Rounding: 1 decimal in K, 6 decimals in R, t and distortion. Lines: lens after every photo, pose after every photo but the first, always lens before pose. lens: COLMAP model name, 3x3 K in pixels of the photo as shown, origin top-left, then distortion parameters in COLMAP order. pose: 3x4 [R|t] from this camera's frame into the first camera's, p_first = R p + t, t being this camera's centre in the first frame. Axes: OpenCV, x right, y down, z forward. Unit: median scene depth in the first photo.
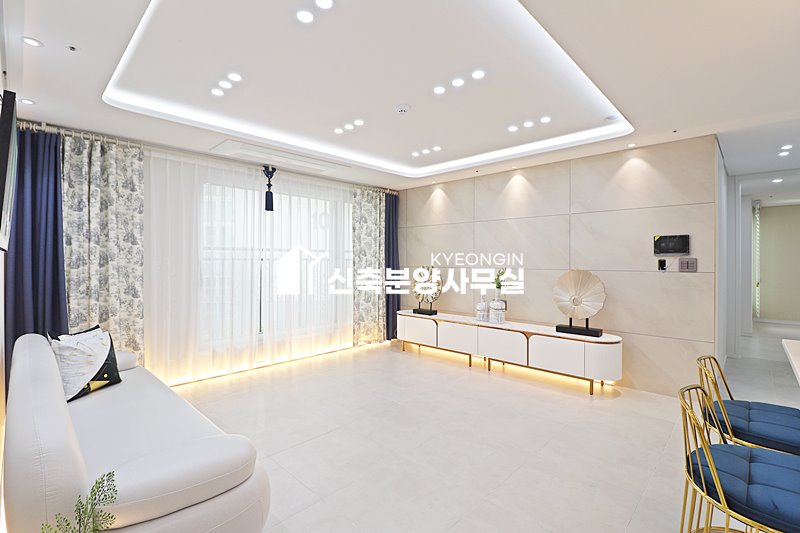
lens RADIAL K [[369.3, 0, 392.8], [0, 369.3, 259.8], [0, 0, 1]] dist [-0.004101, -0.011244]
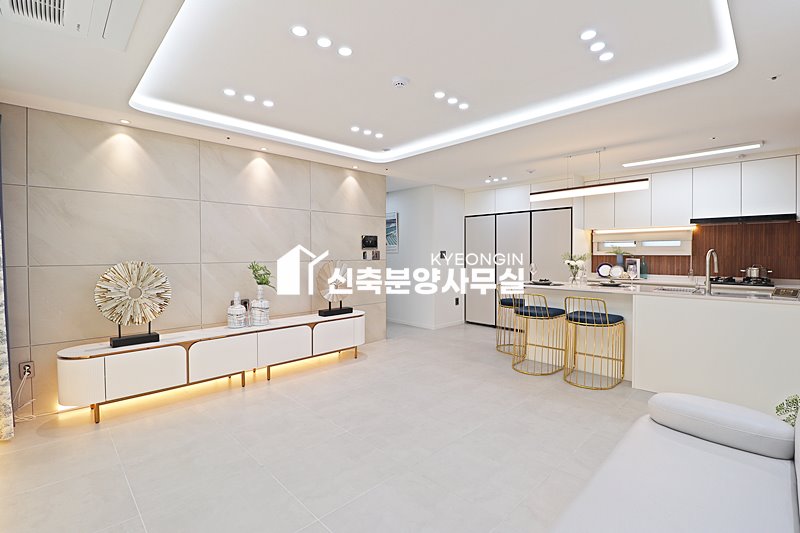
lens RADIAL K [[369.3, 0, 416.1], [0, 369.3, 257.1], [0, 0, 1]] dist [-0.004101, -0.011244]
pose [[-0.014848, -0.006568, 0.999868, -0.624742], [0.008528, 0.999941, 0.006695, 0.010773], [-0.999853, 0.008626, -0.014791, 0.692791]]
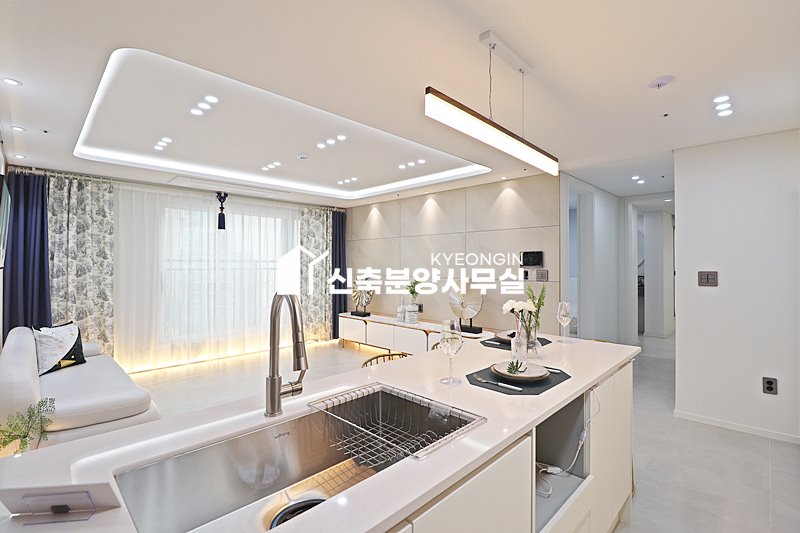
lens RADIAL K [[369.3, 0, 391.8], [0, 369.3, 261.0], [0, 0, 1]] dist [-0.004101, -0.011244]
pose [[0.999895, -0.000237, -0.014519, 0.252959], [0.000074, 0.999937, -0.011228, -0.016402], [0.014521, 0.011226, 0.999832, -0.209172]]
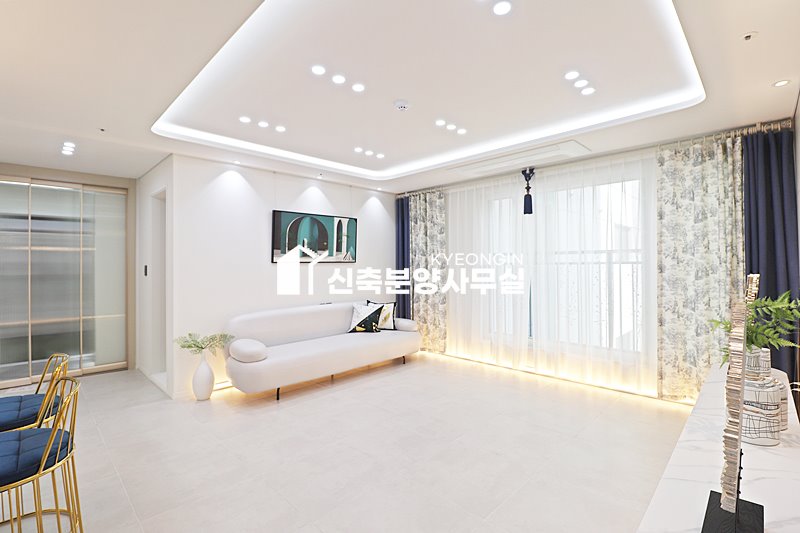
lens RADIAL K [[369.3, 0, 403.9], [0, 369.3, 260.3], [0, 0, 1]] dist [-0.004101, -0.011244]
pose [[0.004986, -0.012625, -0.999908, 0.679041], [0.008294, 0.999886, -0.012583, -0.000700], [0.999953, -0.008230, 0.005090, 0.702599]]
